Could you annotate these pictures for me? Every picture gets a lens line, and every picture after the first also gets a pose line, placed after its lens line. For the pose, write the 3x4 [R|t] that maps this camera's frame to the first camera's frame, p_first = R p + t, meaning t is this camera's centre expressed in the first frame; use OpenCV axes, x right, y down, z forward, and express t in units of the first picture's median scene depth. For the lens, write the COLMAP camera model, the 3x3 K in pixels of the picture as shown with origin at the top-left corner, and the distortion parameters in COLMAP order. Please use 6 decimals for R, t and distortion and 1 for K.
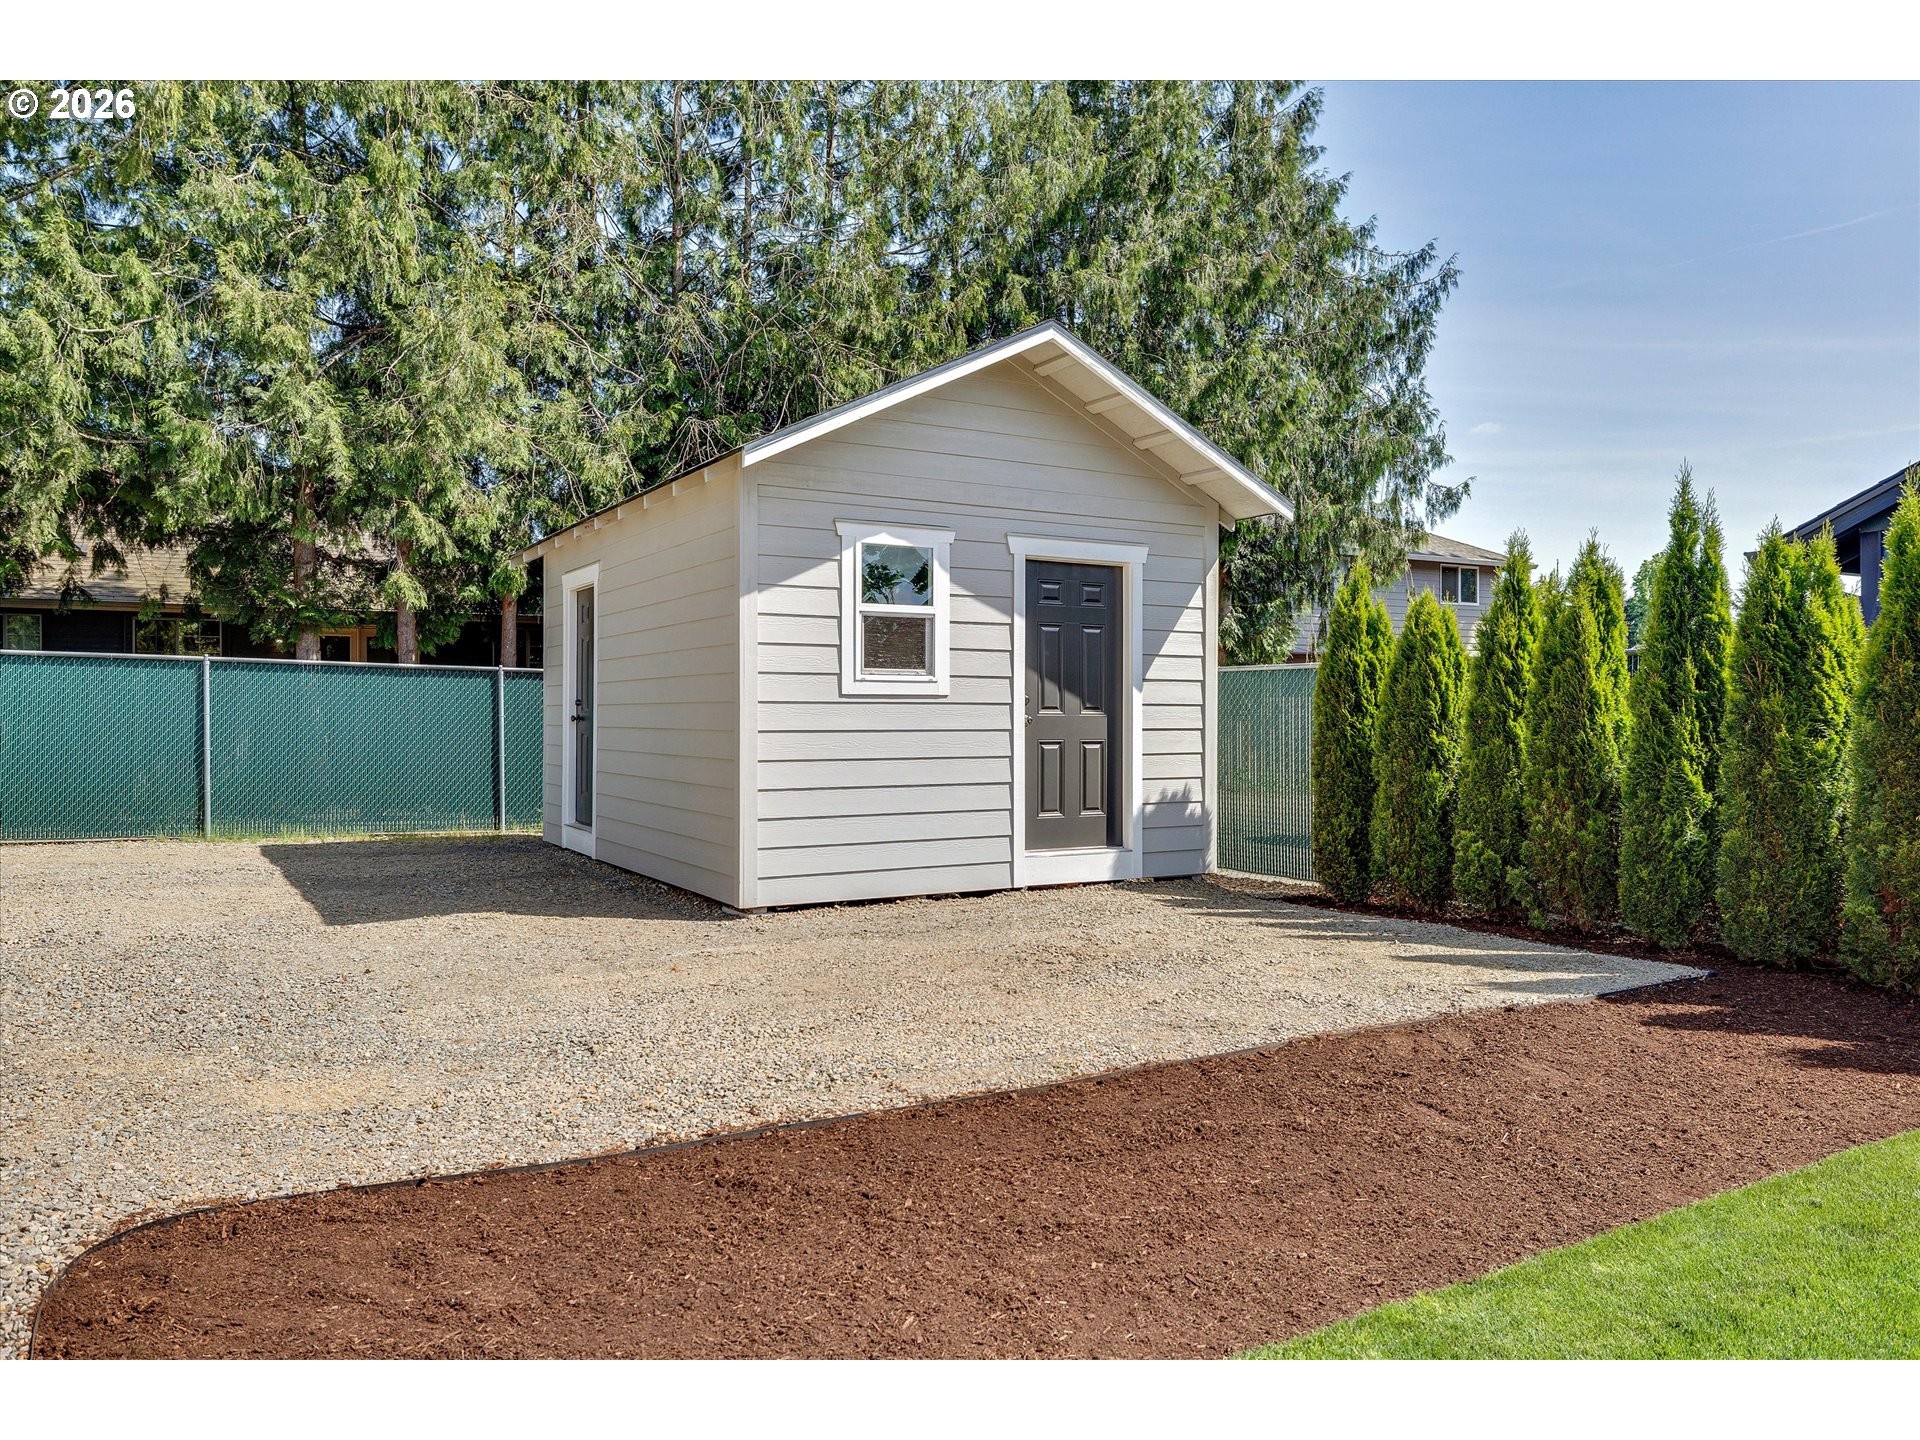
lens RADIAL K [[1365.8, 0, 958.1], [0, 1365.8, 715.6], [0, 0, 1]] dist [-0.042820, 0.020218]
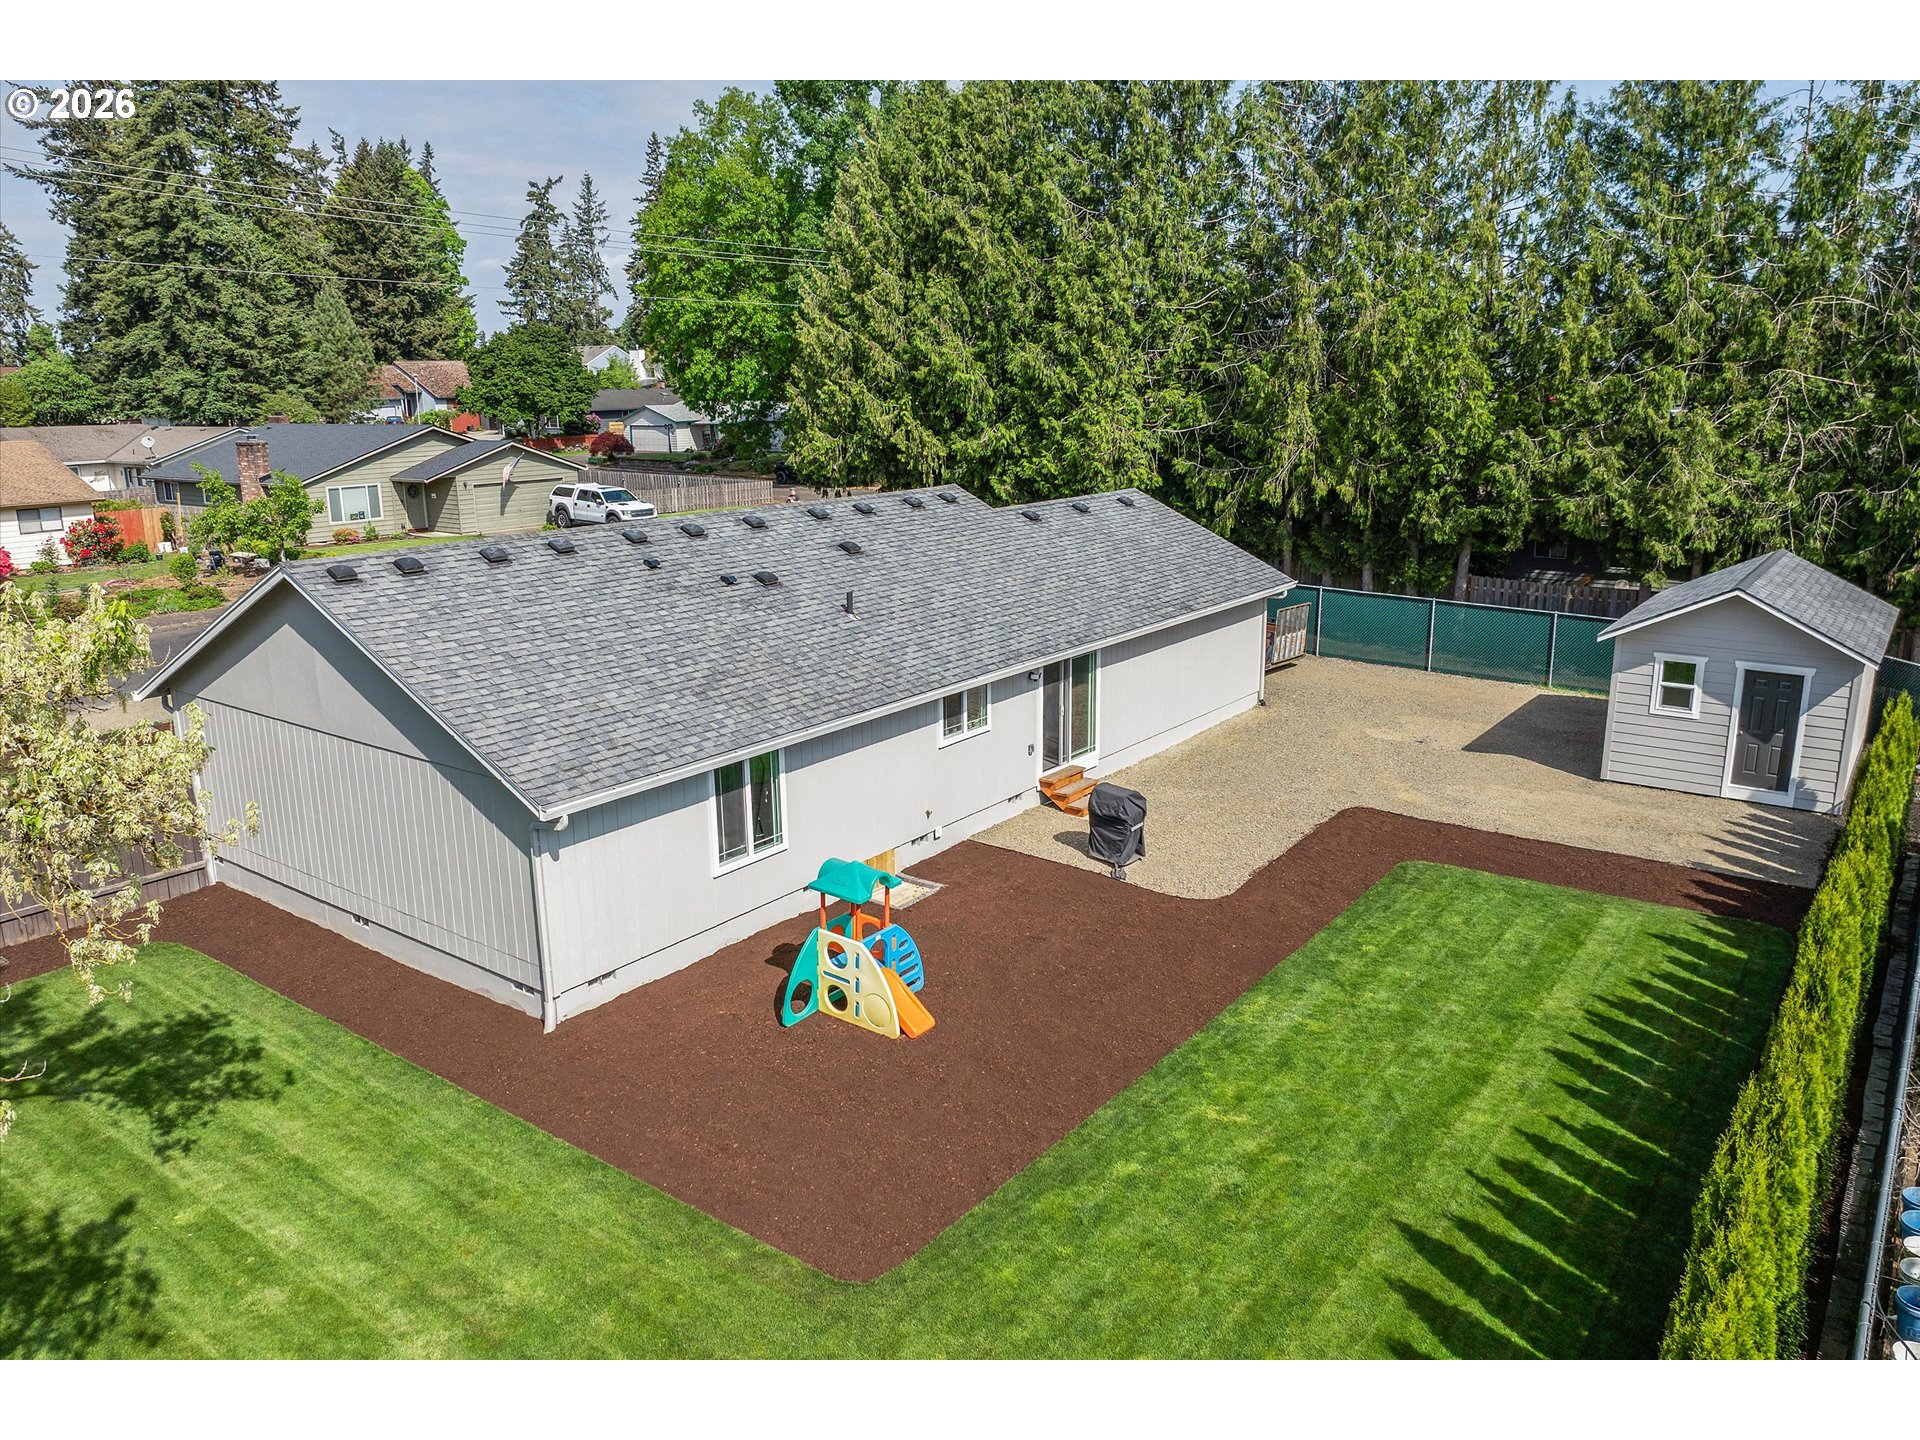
lens RADIAL K [[1365.8, 0, 962.5], [0, 1365.8, 711.4], [0, 0, 1]] dist [-0.042820, 0.020218]
pose [[0.385517, 0.216071, -0.897045, 1.616362], [0.012144, 0.970923, 0.239085, -0.608715], [0.922621, -0.103065, 0.371683, -1.146753]]
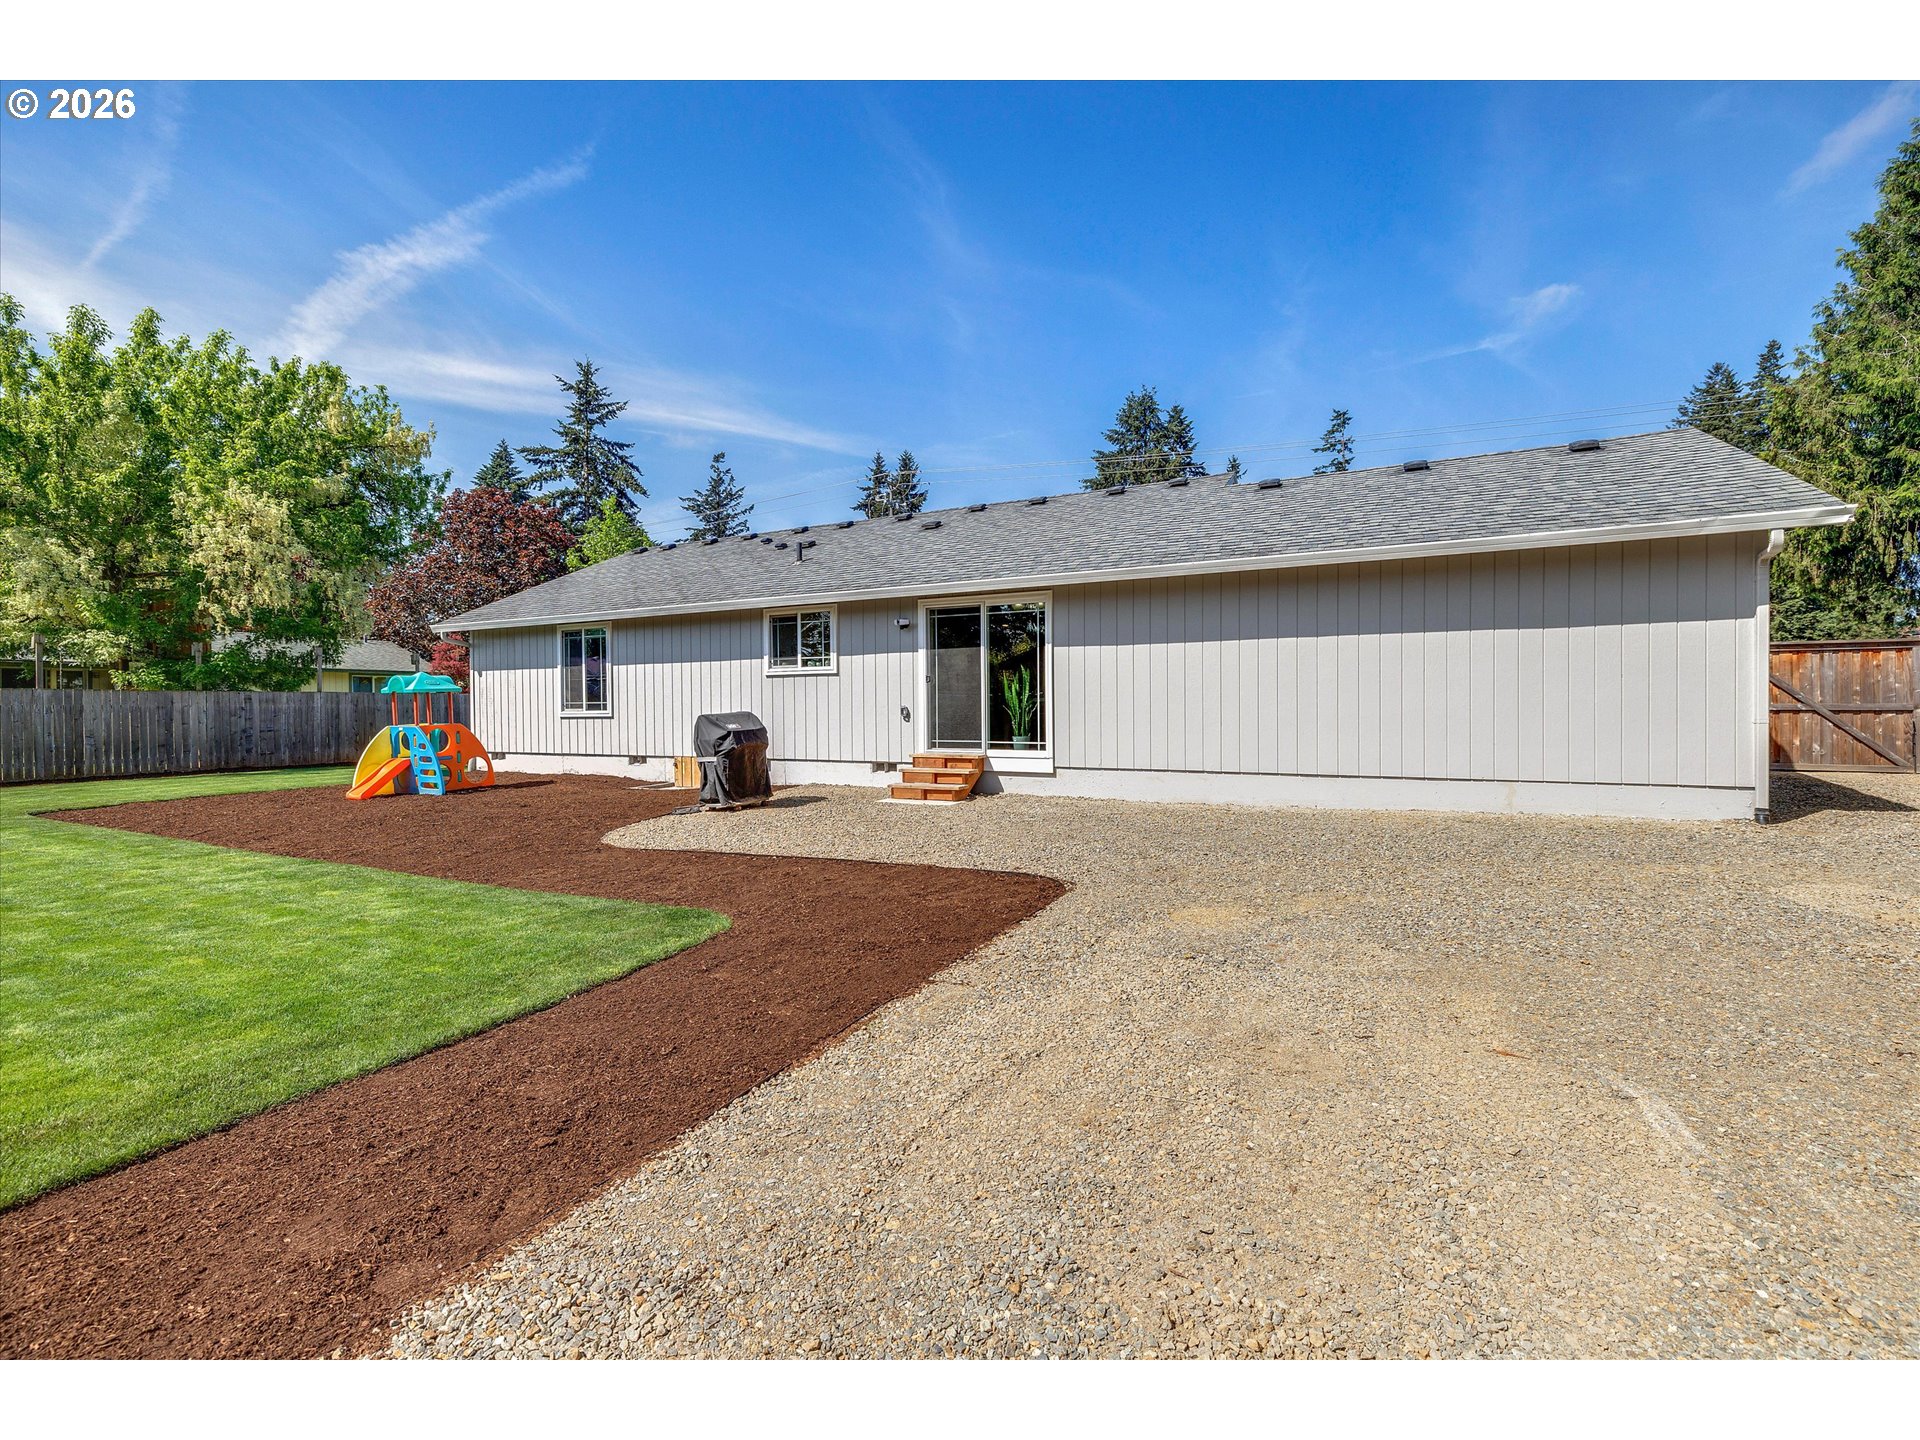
lens RADIAL K [[837.2, 0, 958.1], [0, 837.2, 717.9], [0, 0, 1]] dist [0.003771, 0.001292]
pose [[-0.843501, 0.013820, -0.536950, 0.199312], [0.009208, 0.999894, 0.011271, -0.007279], [0.537049, 0.004563, -0.843538, 0.839235]]
